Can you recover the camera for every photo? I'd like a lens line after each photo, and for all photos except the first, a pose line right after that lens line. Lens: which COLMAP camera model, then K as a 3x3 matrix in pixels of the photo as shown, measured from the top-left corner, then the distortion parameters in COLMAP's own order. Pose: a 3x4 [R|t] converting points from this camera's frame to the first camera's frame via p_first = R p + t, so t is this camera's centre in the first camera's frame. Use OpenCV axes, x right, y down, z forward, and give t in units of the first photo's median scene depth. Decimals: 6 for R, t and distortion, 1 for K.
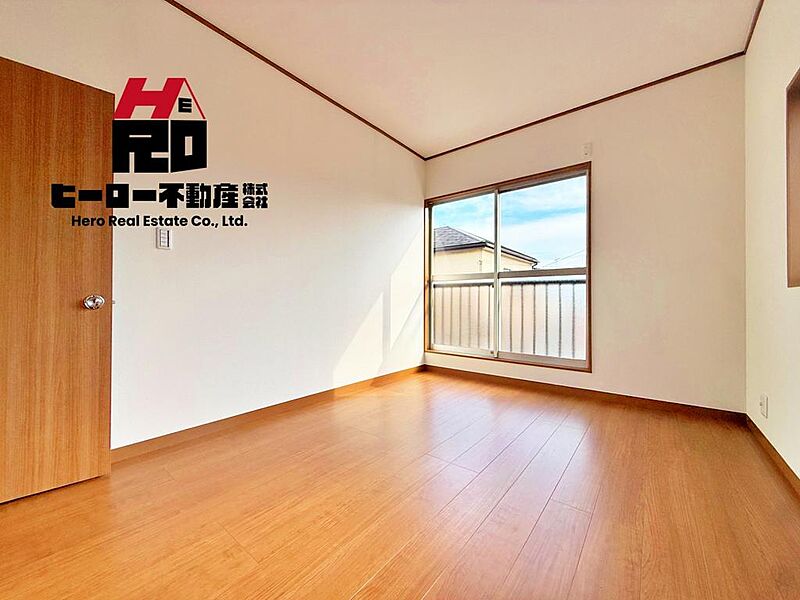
lens RADIAL K [[319.6, 0, 398.1], [0, 319.6, 299.5], [0, 0, 1]] dist [0.001485, -0.000529]
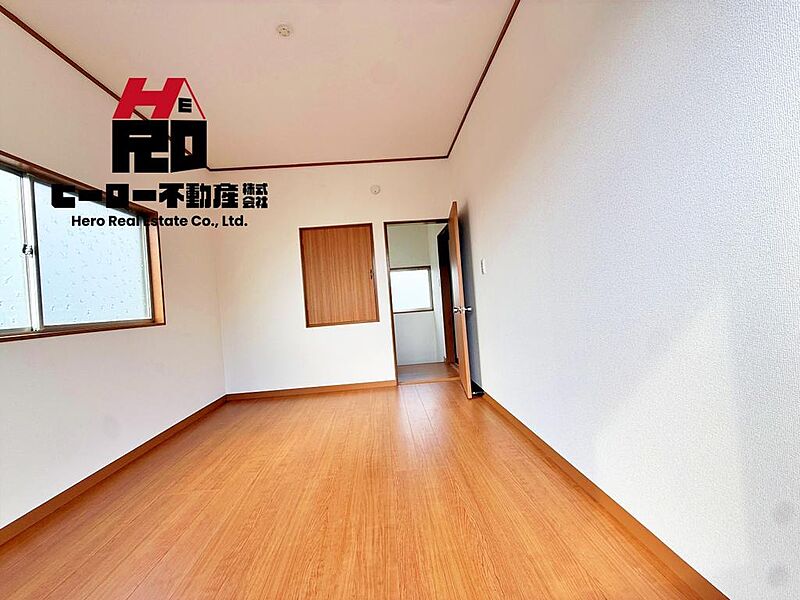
lens RADIAL K [[319.6, 0, 398.1], [0, 319.6, 299.5], [0, 0, 1]] dist [0.001485, -0.000529]
pose [[-0.738611, 0.055272, -0.671862, 0.334233], [0.082695, 0.996535, -0.008928, -0.036678], [0.669040, -0.062154, -0.740623, 1.066484]]
